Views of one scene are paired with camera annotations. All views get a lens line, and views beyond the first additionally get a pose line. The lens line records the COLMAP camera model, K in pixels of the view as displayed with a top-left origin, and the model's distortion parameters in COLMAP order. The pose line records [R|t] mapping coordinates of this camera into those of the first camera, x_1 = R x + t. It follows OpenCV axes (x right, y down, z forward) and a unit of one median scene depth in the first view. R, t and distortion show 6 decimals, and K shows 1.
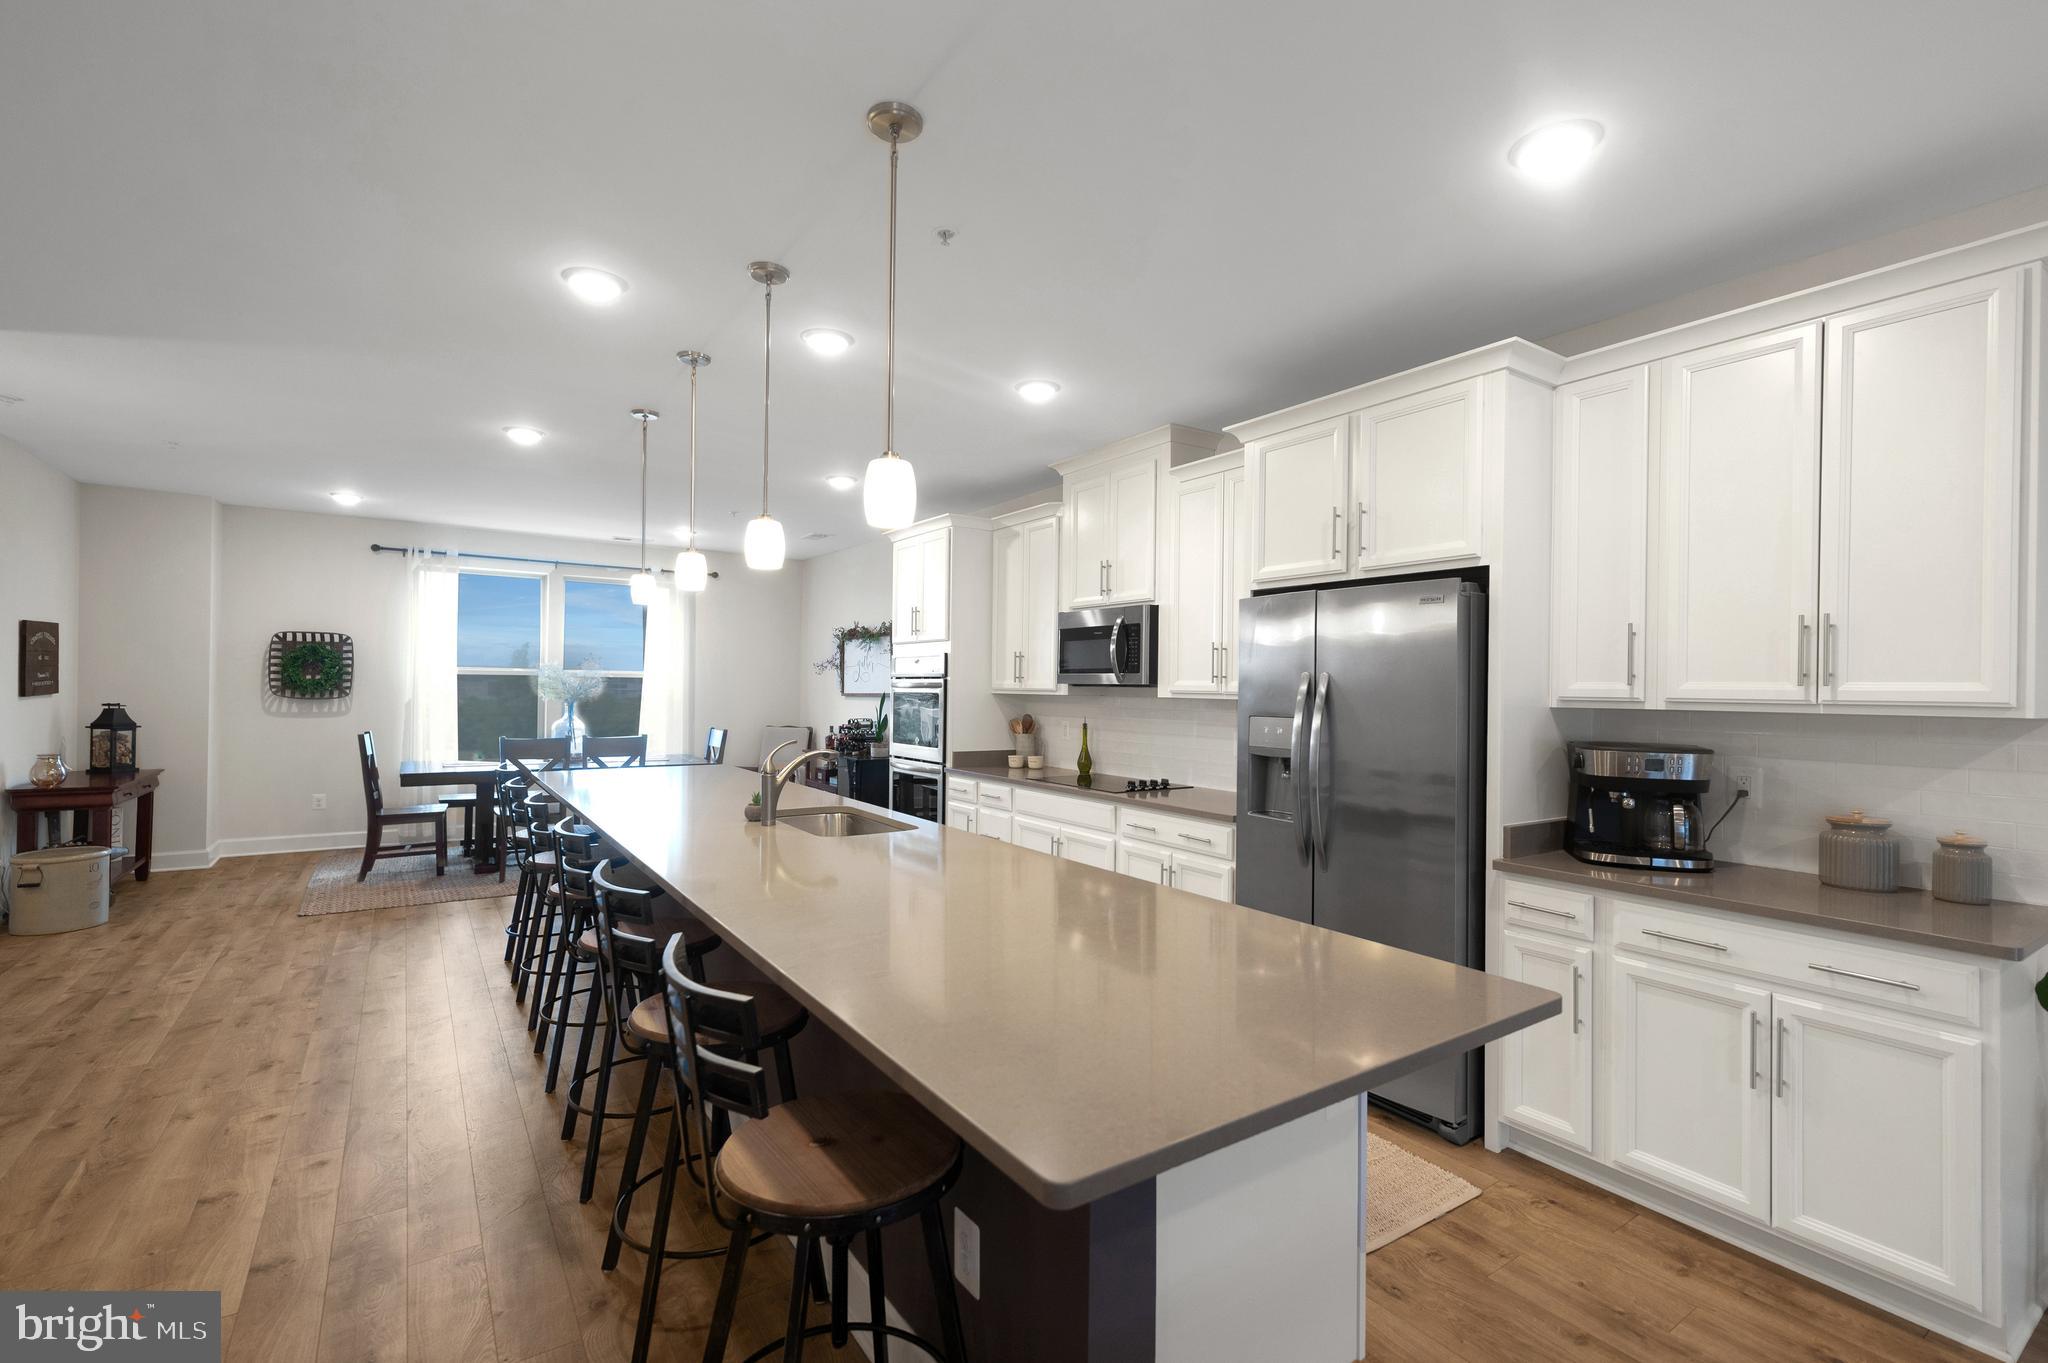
lens RADIAL K [[921.2, 0, 1014.6], [0, 921.2, 673.9], [0, 0, 1]] dist [0.010065, -0.001480]
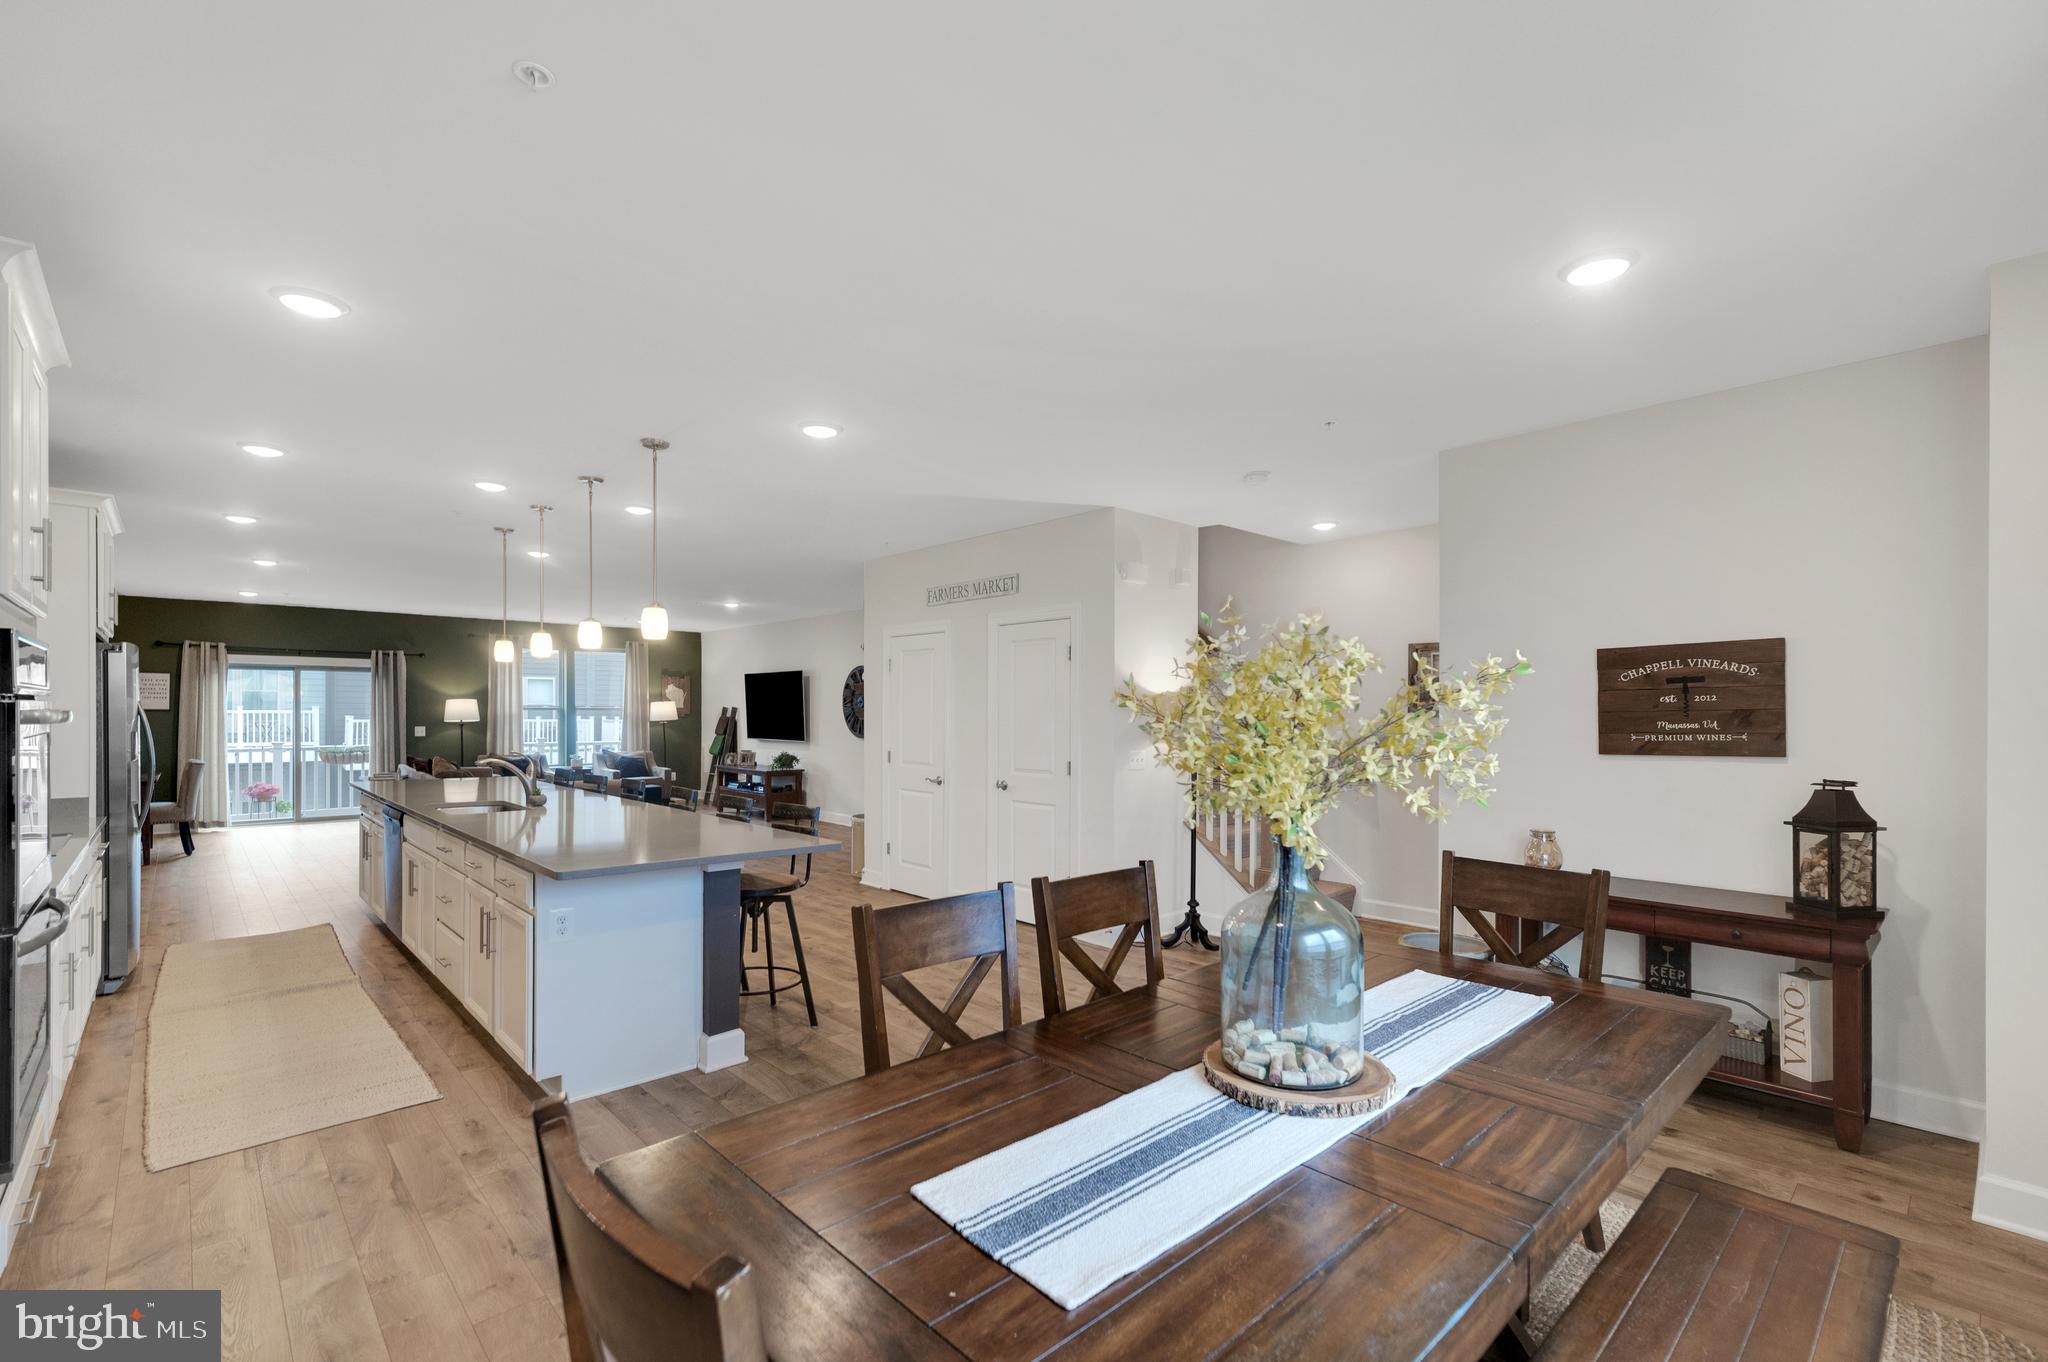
lens RADIAL K [[893.1, 0, 1051.4], [0, 893.1, 727.0], [0, 0, 1]] dist [0.001489, 0.001043]
pose [[-0.980472, -0.015701, -0.196033, -0.488663], [-0.015771, 0.999875, -0.001206, 0.010377], [0.196028, 0.001909, -0.980596, 1.550900]]
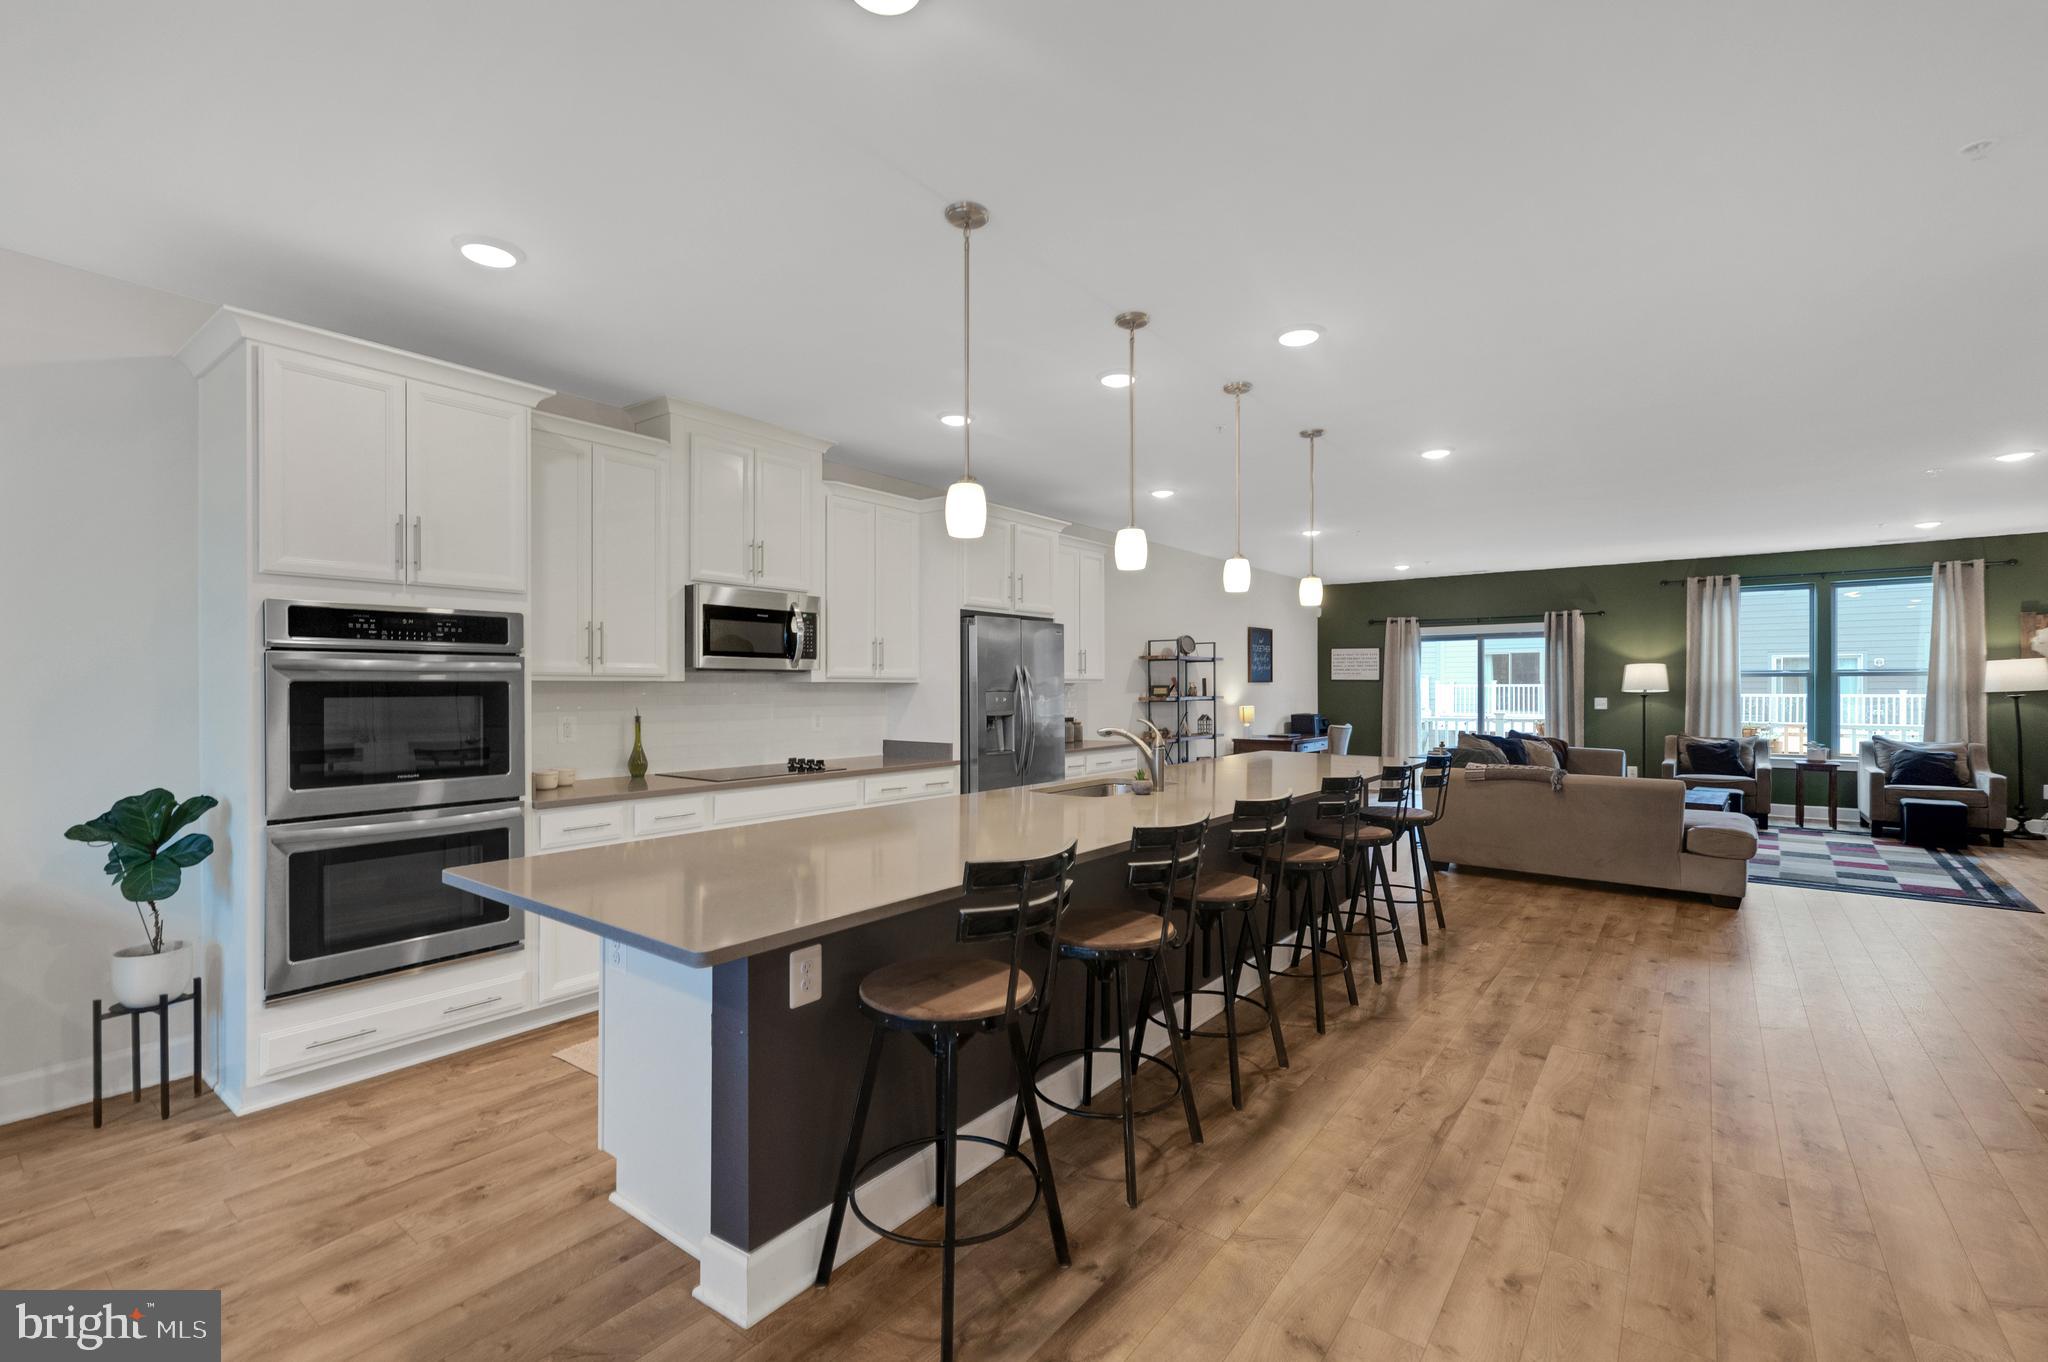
lens RADIAL K [[893.1, 0, 1004.0], [0, 893.1, 698.0], [0, 0, 1]] dist [0.001489, 0.001043]
pose [[-0.316144, -0.025785, 0.948361, -0.744921], [-0.017944, 0.999614, 0.021196, 0.014183], [-0.948541, -0.010317, -0.316485, 0.898927]]
